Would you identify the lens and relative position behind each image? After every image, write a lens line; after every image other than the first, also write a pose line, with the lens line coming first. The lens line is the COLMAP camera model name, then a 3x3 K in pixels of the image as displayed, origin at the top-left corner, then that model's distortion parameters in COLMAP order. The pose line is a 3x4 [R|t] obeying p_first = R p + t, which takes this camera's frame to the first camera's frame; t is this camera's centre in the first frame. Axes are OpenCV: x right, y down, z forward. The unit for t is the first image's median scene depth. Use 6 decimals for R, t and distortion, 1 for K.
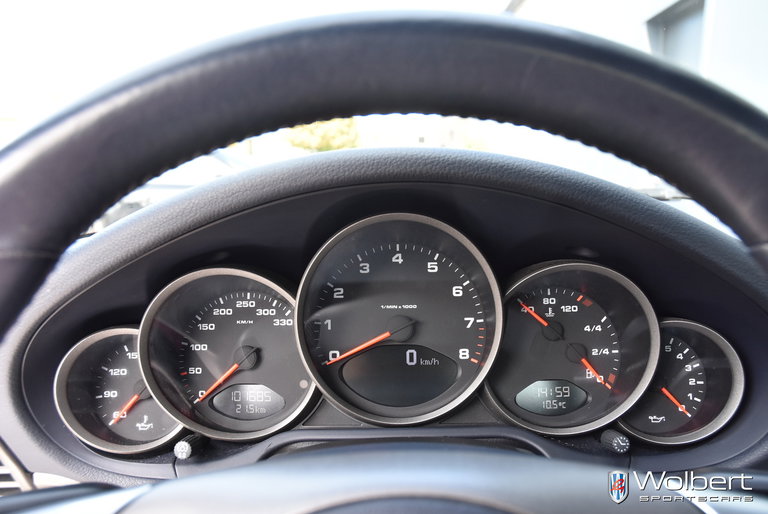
lens RADIAL K [[645.9, 0, 384.0], [0, 645.9, 257.0], [0, 0, 1]] dist [-0.144491, 0.153449]
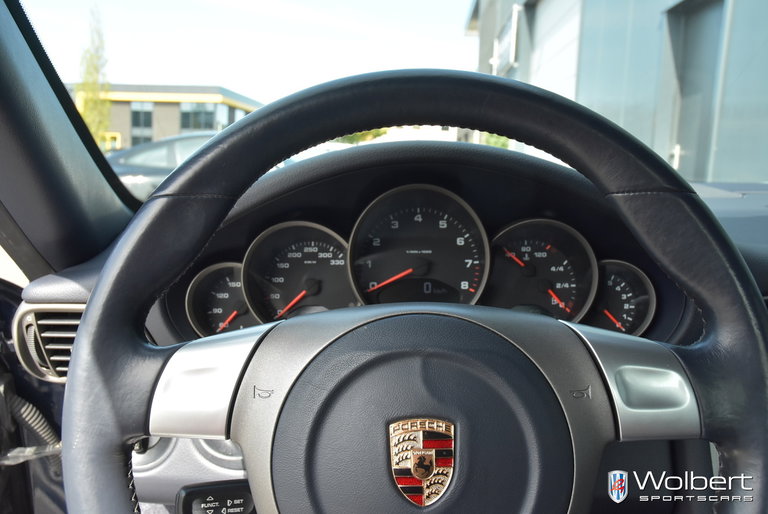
lens RADIAL K [[645.9, 0, 384.0], [0, 645.9, 257.0], [0, 0, 1]] dist [-0.144491, 0.153449]
pose [[0.999379, 0.007027, -0.034531, -0.004538], [-0.006350, 0.999786, 0.019673, 0.061102], [0.034662, -0.019442, 0.999210, -0.422338]]
